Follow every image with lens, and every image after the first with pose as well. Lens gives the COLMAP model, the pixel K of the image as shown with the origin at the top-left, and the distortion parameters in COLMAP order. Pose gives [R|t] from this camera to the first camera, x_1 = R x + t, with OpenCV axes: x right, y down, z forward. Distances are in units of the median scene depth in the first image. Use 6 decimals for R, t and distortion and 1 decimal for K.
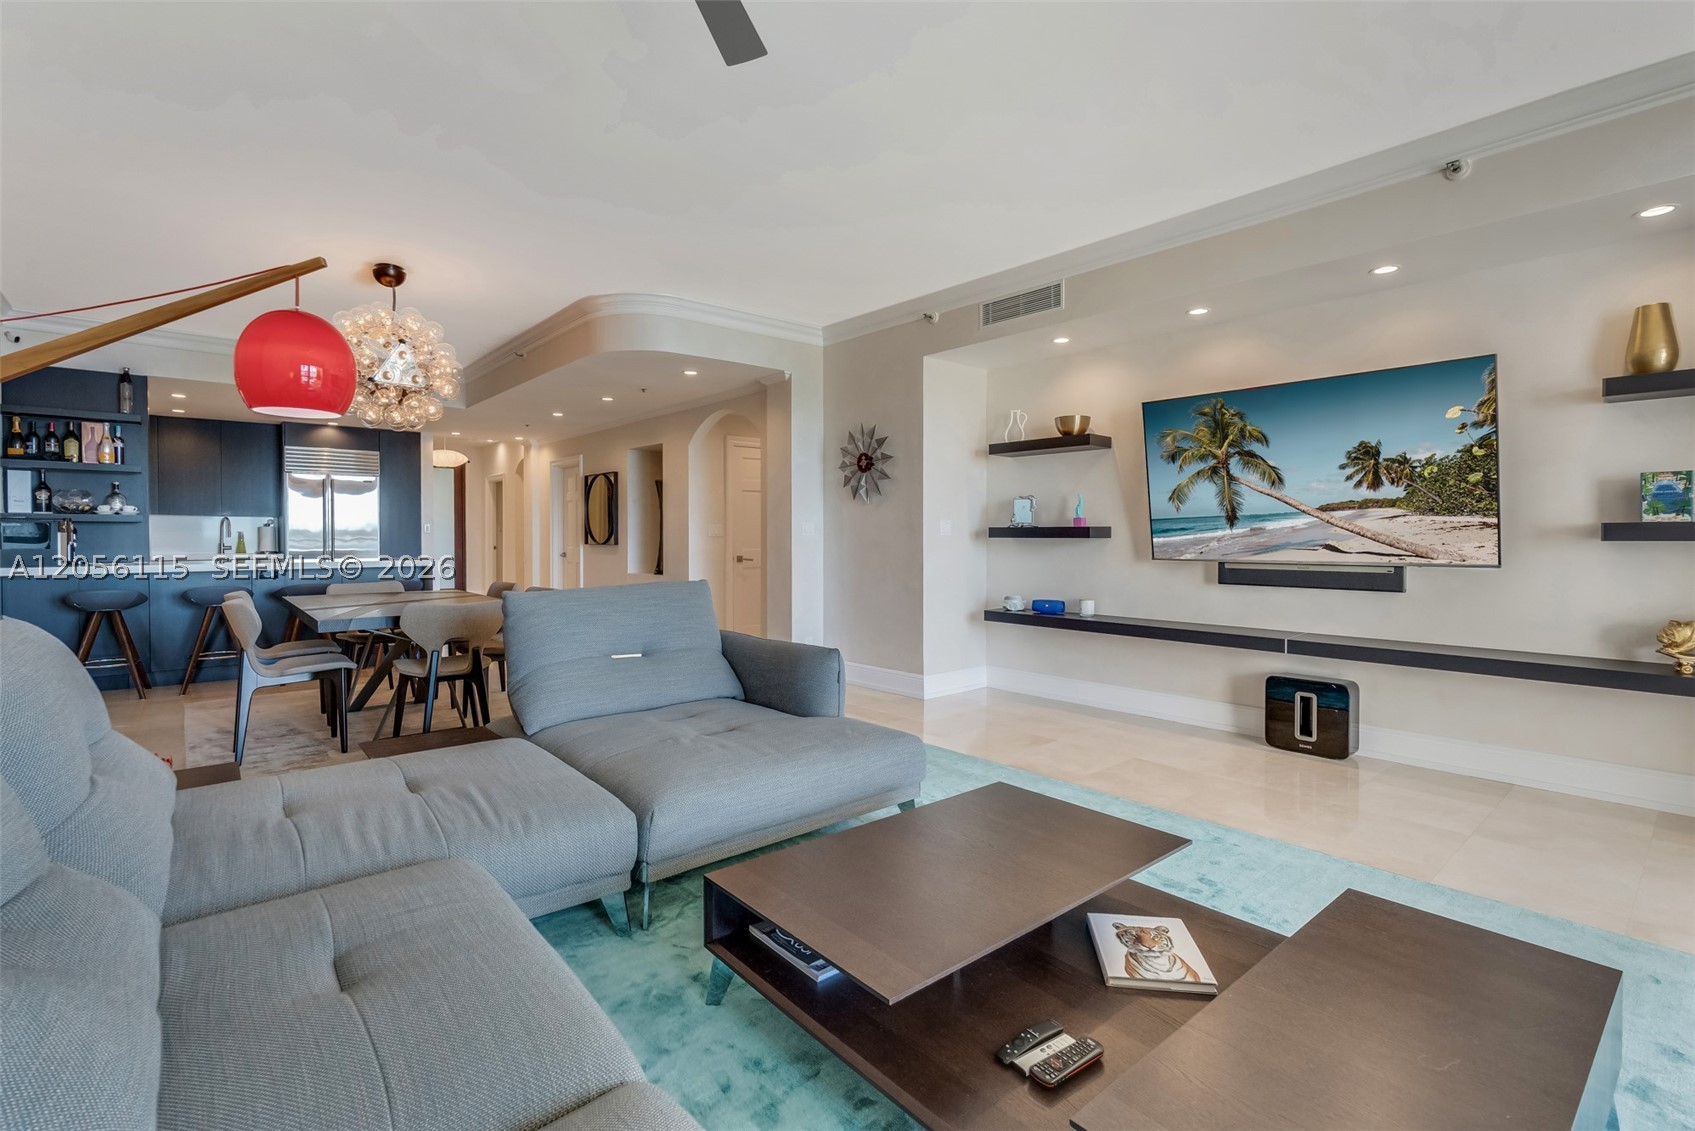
lens RADIAL K [[778.4, 0, 848.5], [0, 778.4, 541.2], [0, 0, 1]] dist [0.001875, 0.000393]
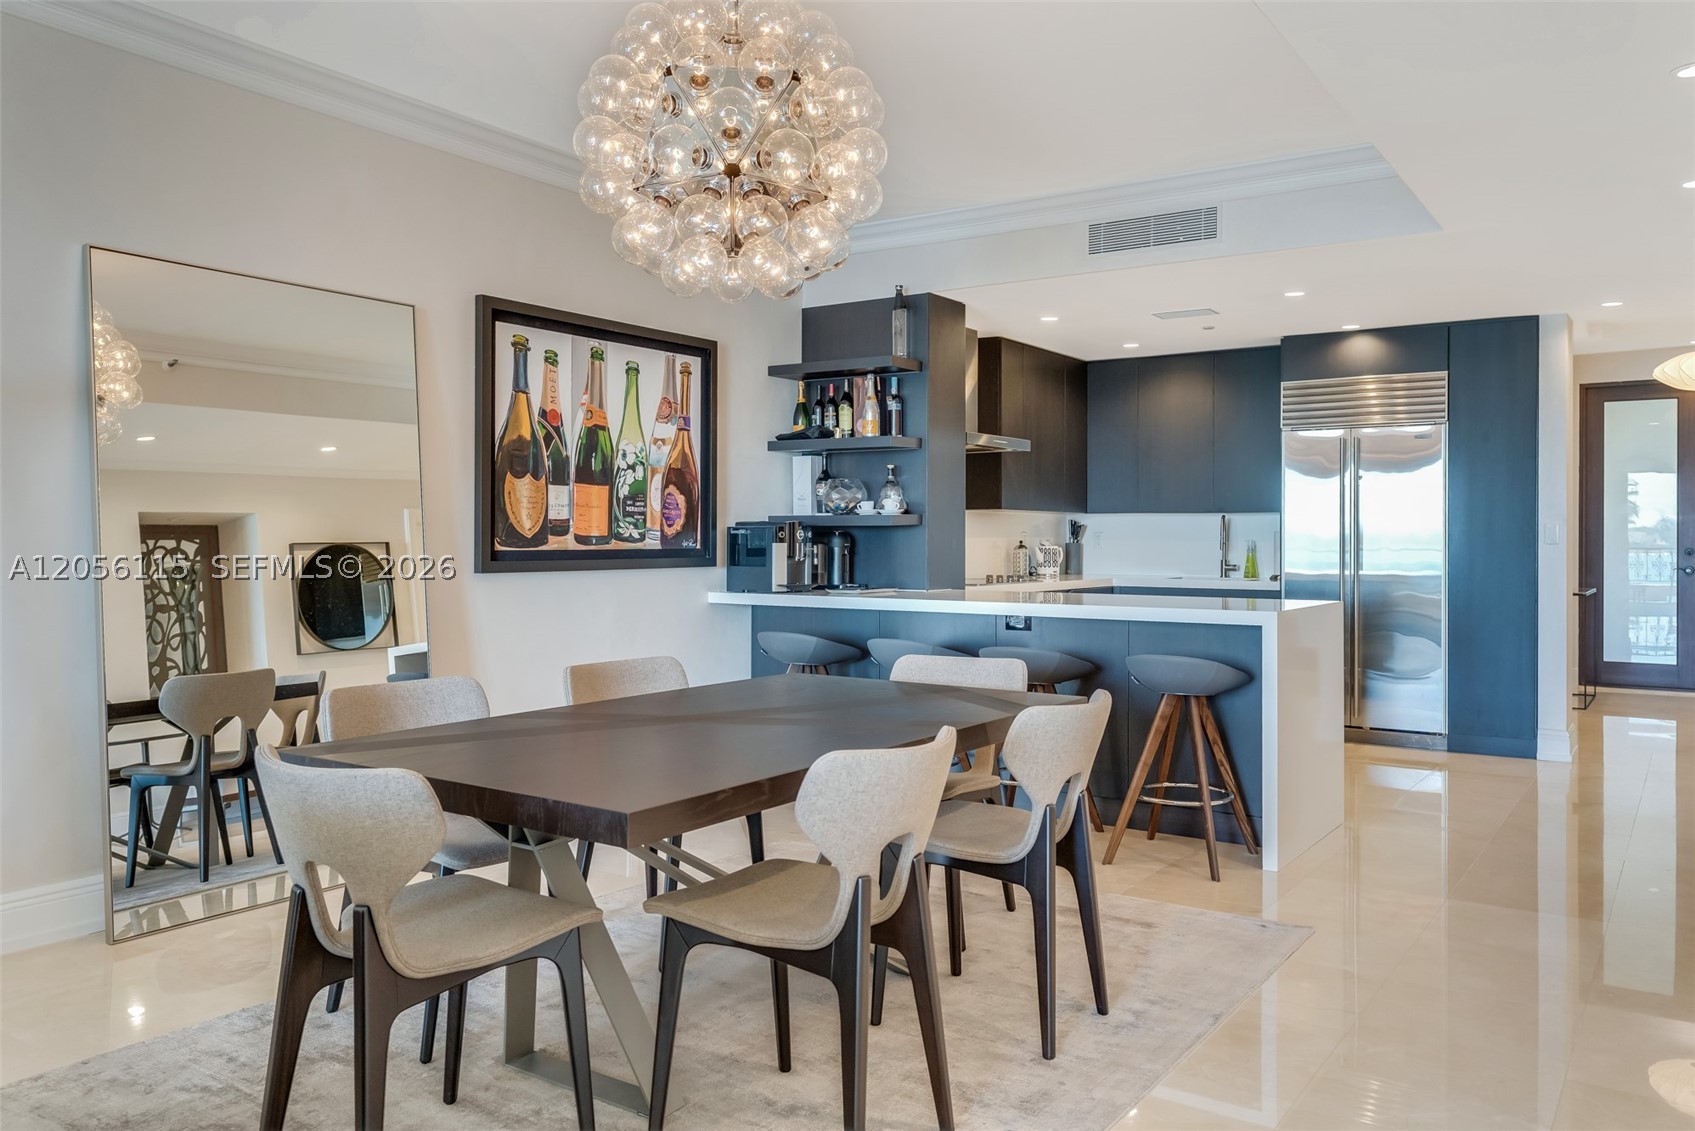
lens RADIAL K [[1247.5, 0, 846.3], [0, 1247.5, 532.3], [0, 0, 1]] dist [-0.000108, 0.001503]
pose [[0.257837, -0.004376, -0.966179, 0.049772], [-0.011145, 0.999910, -0.007503, -0.011656], [0.966124, 0.012703, 0.257765, 0.696849]]
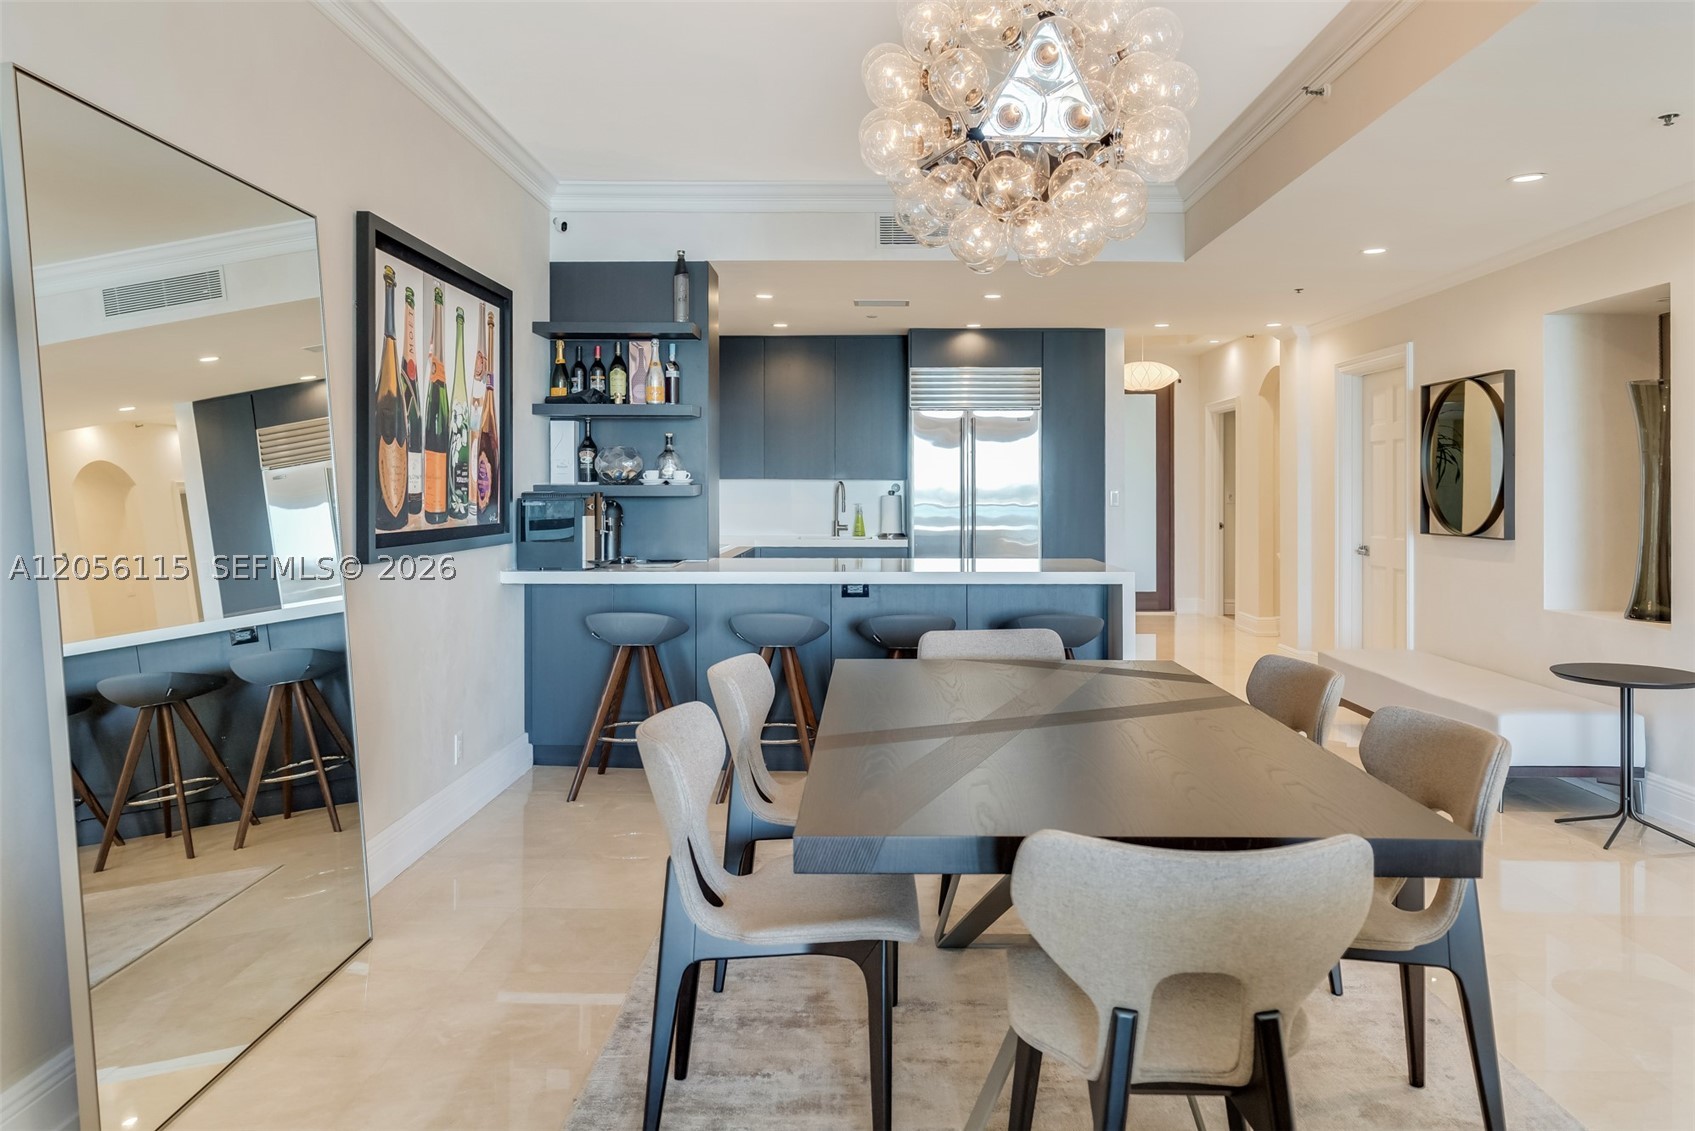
lens RADIAL K [[1137.6, 0, 850.1], [0, 1137.6, 489.7], [0, 0, 1]] dist [0.001469, 0.000198]
pose [[0.747057, -0.002220, -0.664756, -0.216689], [-0.004868, 0.999949, -0.008810, -0.022512], [0.664742, 0.009818, 0.747008, 0.408685]]
